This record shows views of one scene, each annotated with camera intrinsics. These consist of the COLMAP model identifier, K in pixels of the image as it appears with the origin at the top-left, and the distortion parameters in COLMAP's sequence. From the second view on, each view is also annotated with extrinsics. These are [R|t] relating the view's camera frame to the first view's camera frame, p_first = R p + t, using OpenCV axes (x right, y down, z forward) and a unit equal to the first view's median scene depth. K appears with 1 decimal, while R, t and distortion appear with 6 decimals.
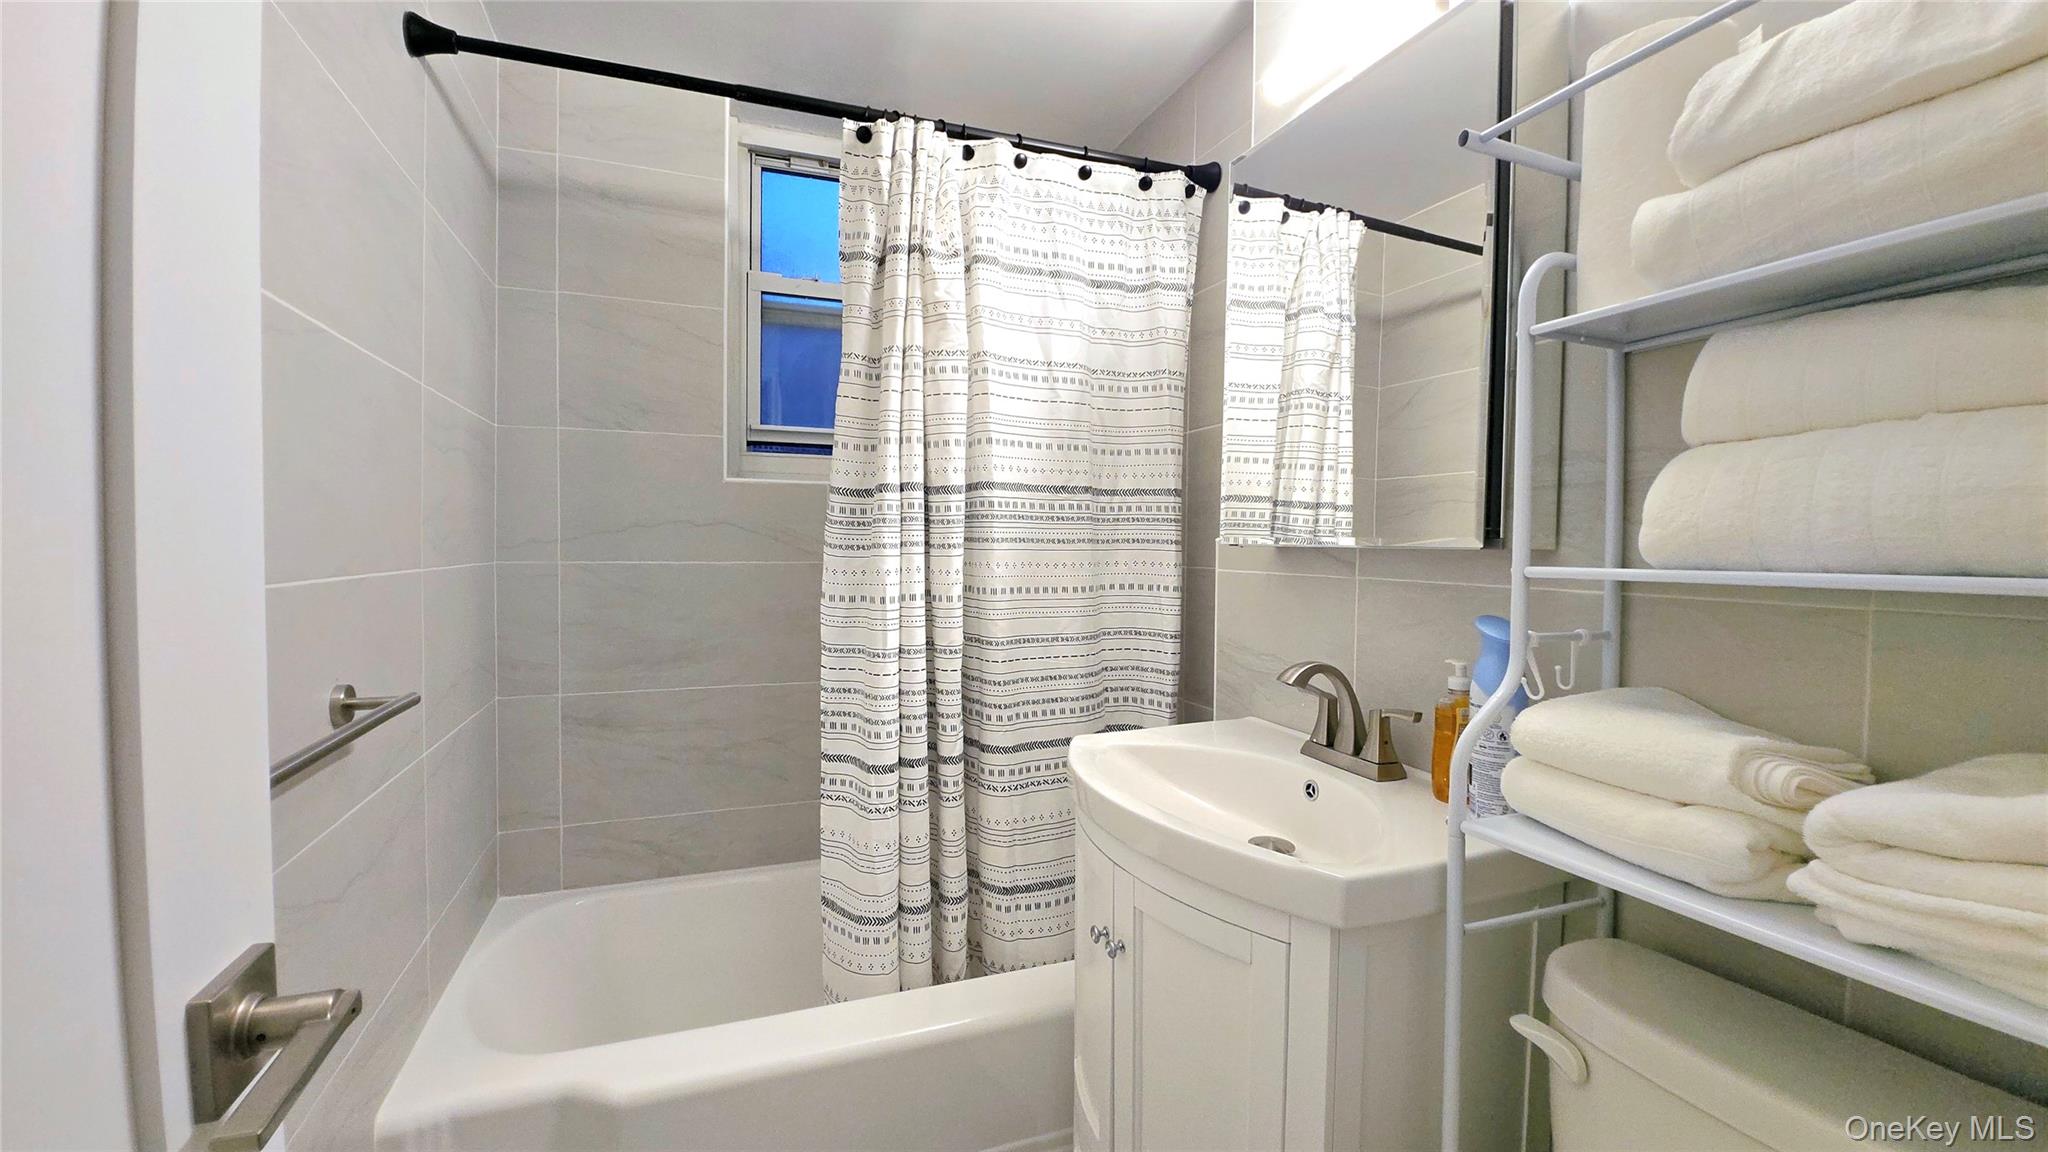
lens RADIAL K [[783.6, 0, 995.3], [0, 783.6, 569.0], [0, 0, 1]] dist [-0.000215, 0.000169]
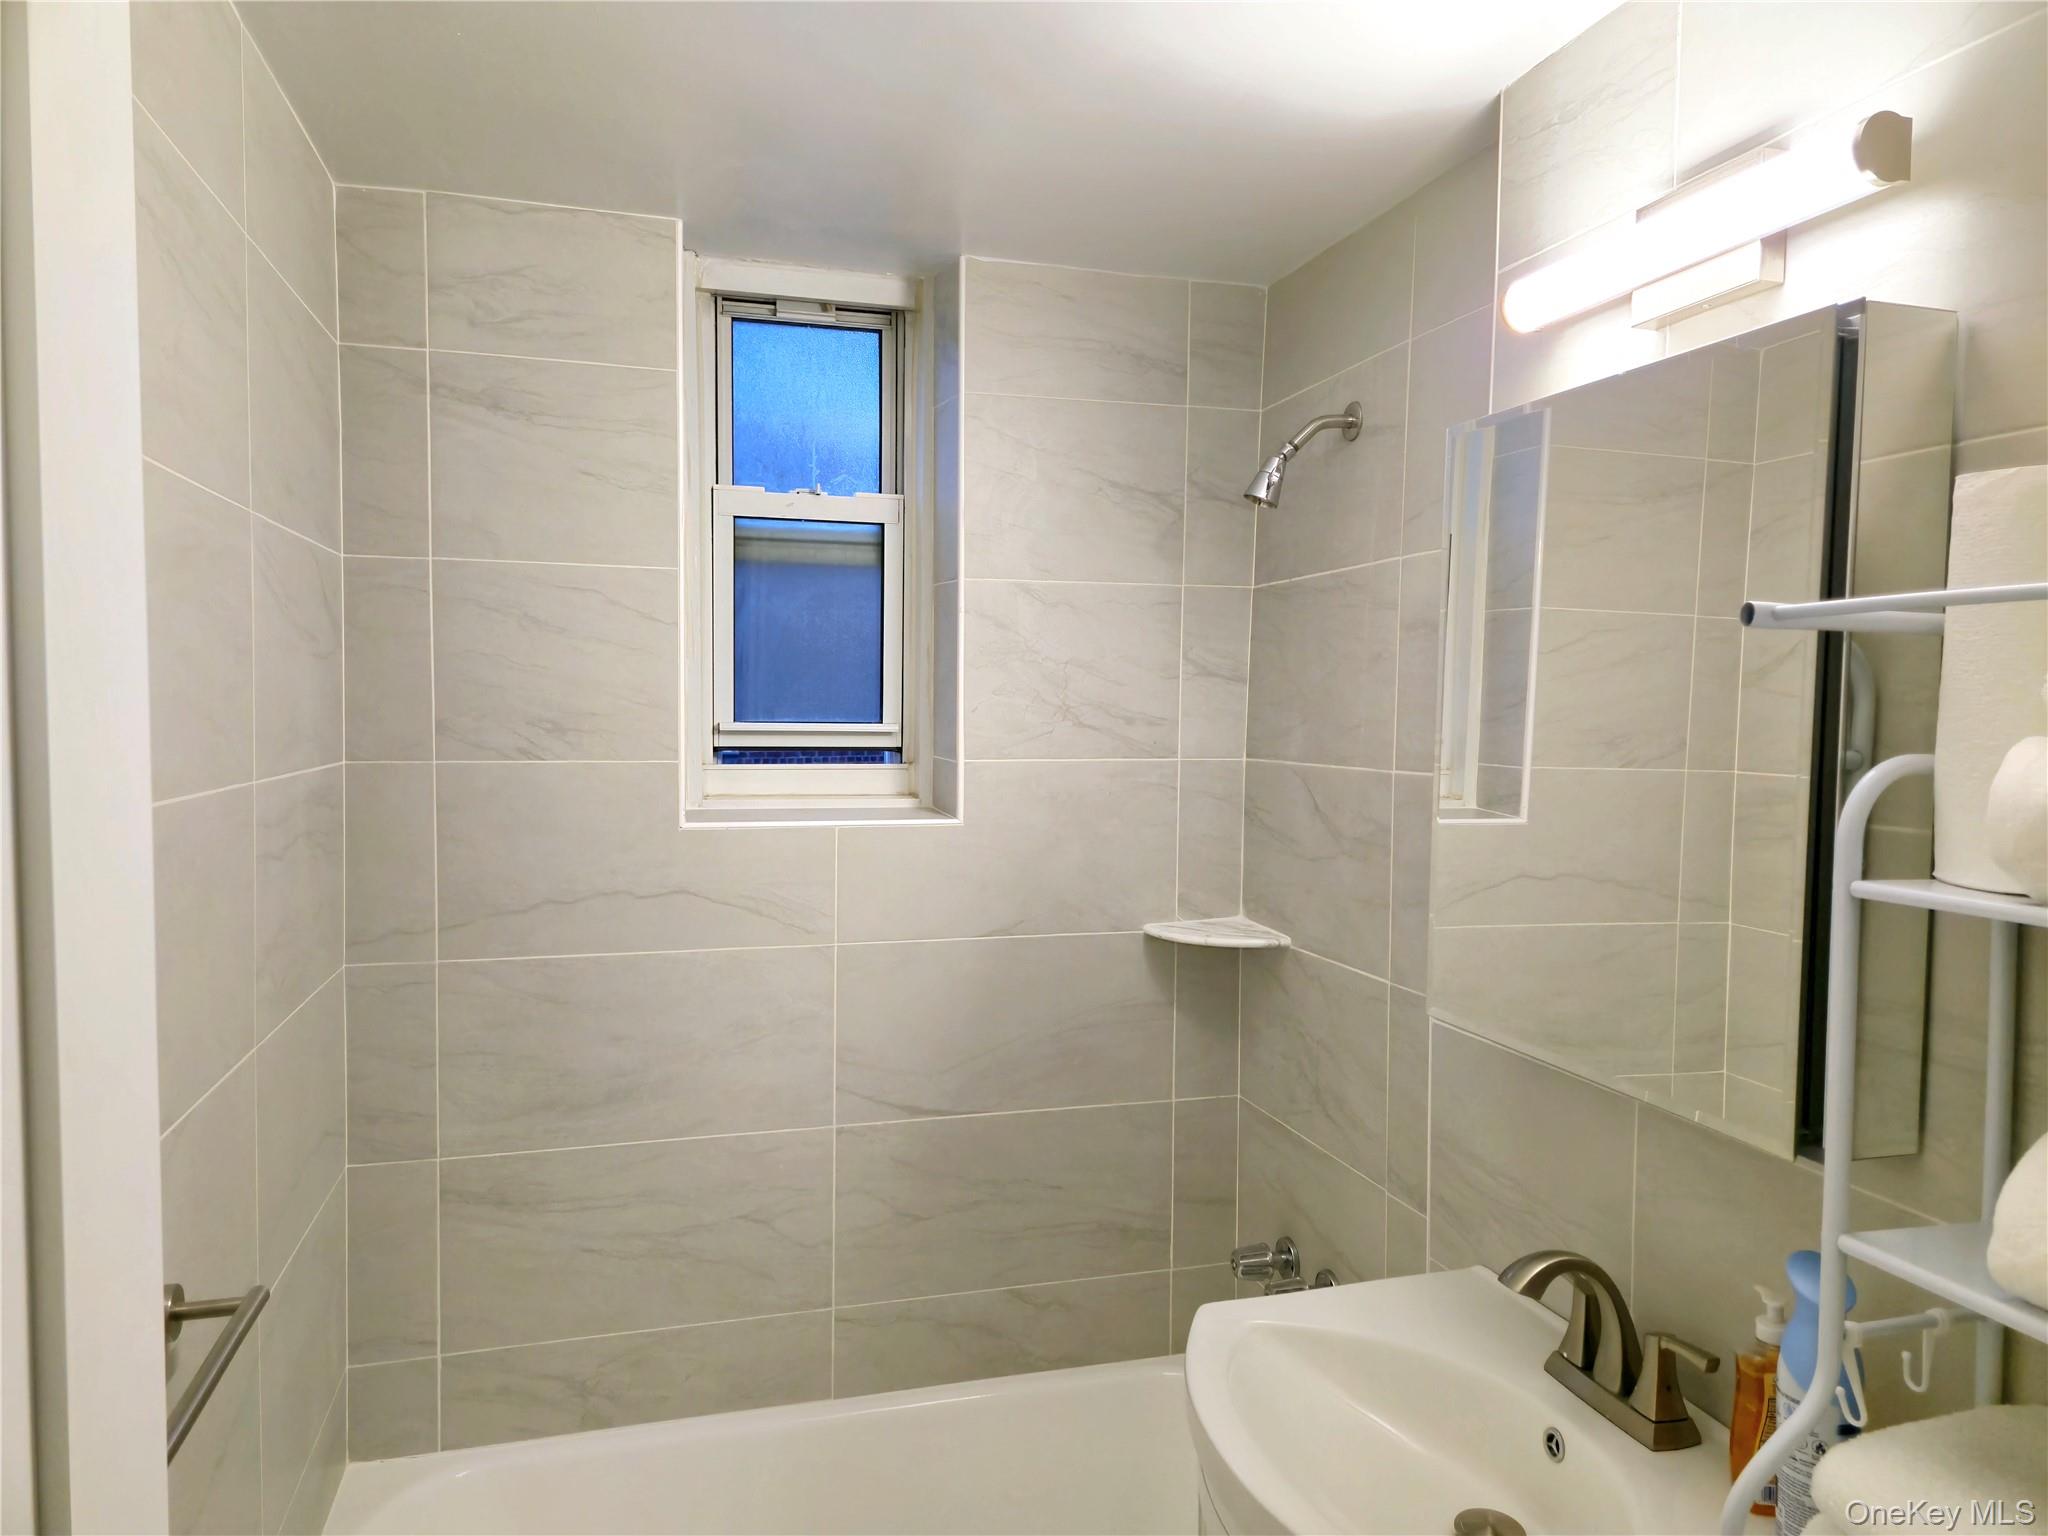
lens RADIAL K [[1343.2, 0, 1024.0], [0, 1343.2, 768.0], [0, 0, 1]] dist [0.043769, -0.002973]
pose [[0.997299, 0.003614, -0.073358, 0.038437], [-0.001764, 0.999679, 0.025263, -0.309401], [0.073426, -0.025066, 0.996986, -0.163879]]
